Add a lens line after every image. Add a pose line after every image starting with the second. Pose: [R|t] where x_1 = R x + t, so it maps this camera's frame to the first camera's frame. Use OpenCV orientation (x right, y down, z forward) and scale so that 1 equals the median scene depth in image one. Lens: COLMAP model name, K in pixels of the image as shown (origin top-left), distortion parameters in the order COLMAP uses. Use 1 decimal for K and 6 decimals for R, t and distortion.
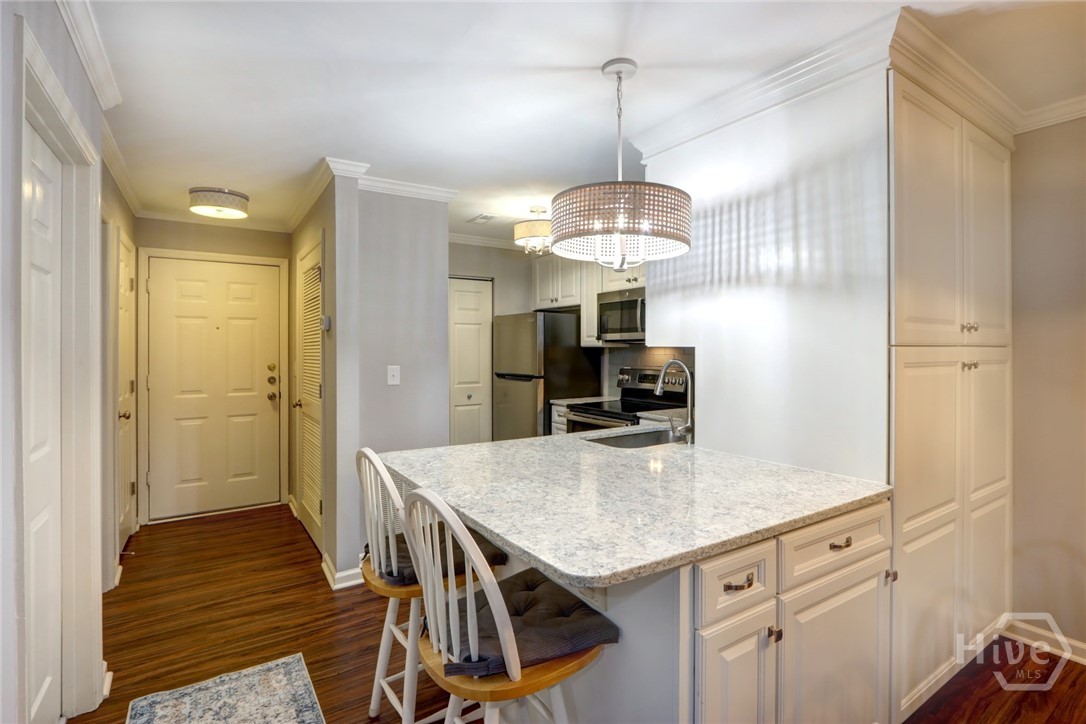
lens RADIAL K [[520.2, 0, 543.8], [0, 520.2, 349.6], [0, 0, 1]] dist [-0.021494, 0.000335]
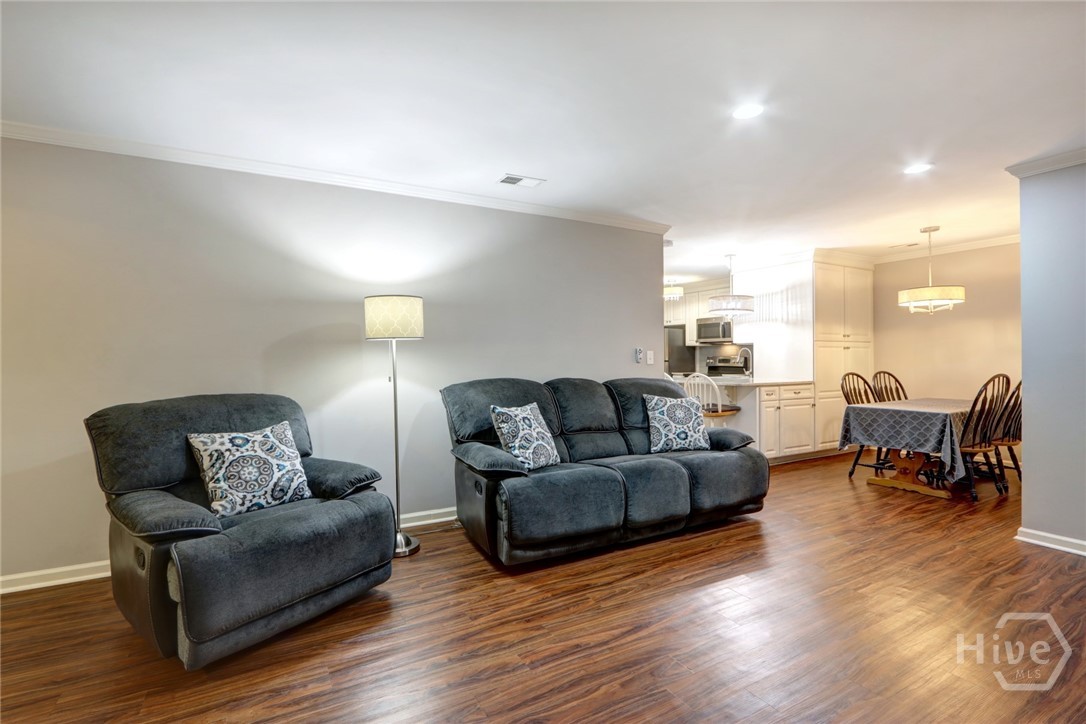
lens RADIAL K [[507.5, 0, 533.5], [0, 507.5, 361.0], [0, 0, 1]] dist [-0.018357, 0.000562]
pose [[0.997158, -0.005730, -0.075127, -0.733661], [0.006400, 0.999942, 0.008683, 0.065390], [0.075073, -0.009139, 0.997136, -1.936073]]
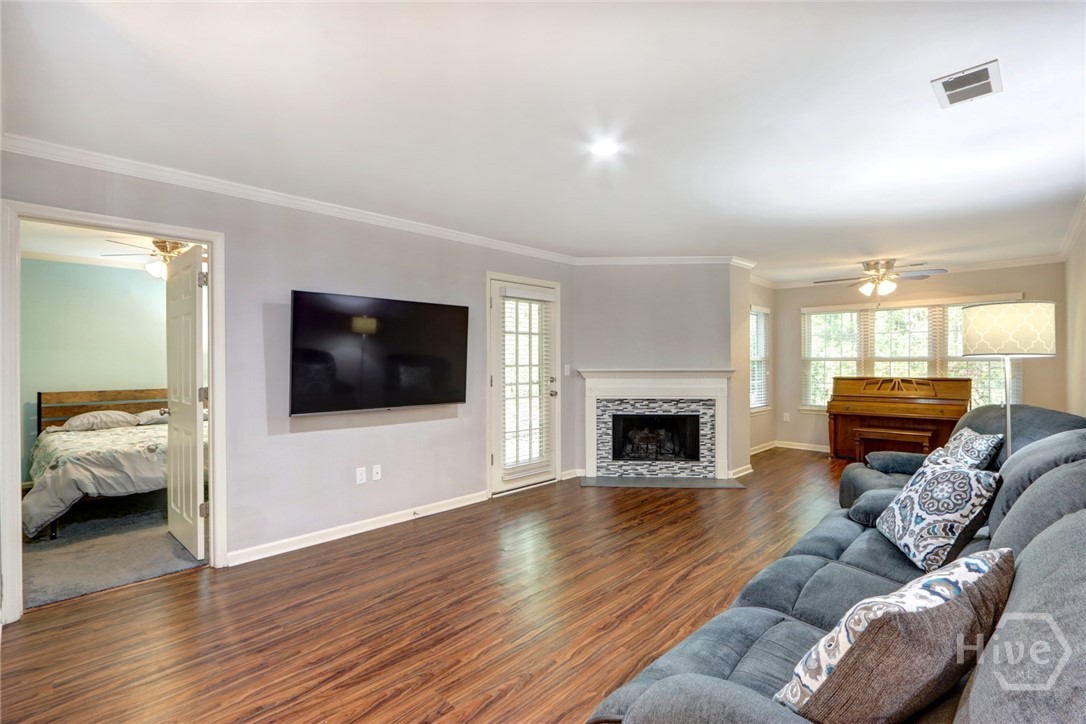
lens RADIAL K [[507.0, 0, 523.8], [0, 507.0, 360.4], [0, 0, 1]] dist [-0.017899, 0.004838]
pose [[-0.979016, 0.002701, -0.203765, 0.077714], [0.002752, 0.999996, 0.000036, 0.023034], [0.203765, -0.000525, -0.979020, 0.295449]]
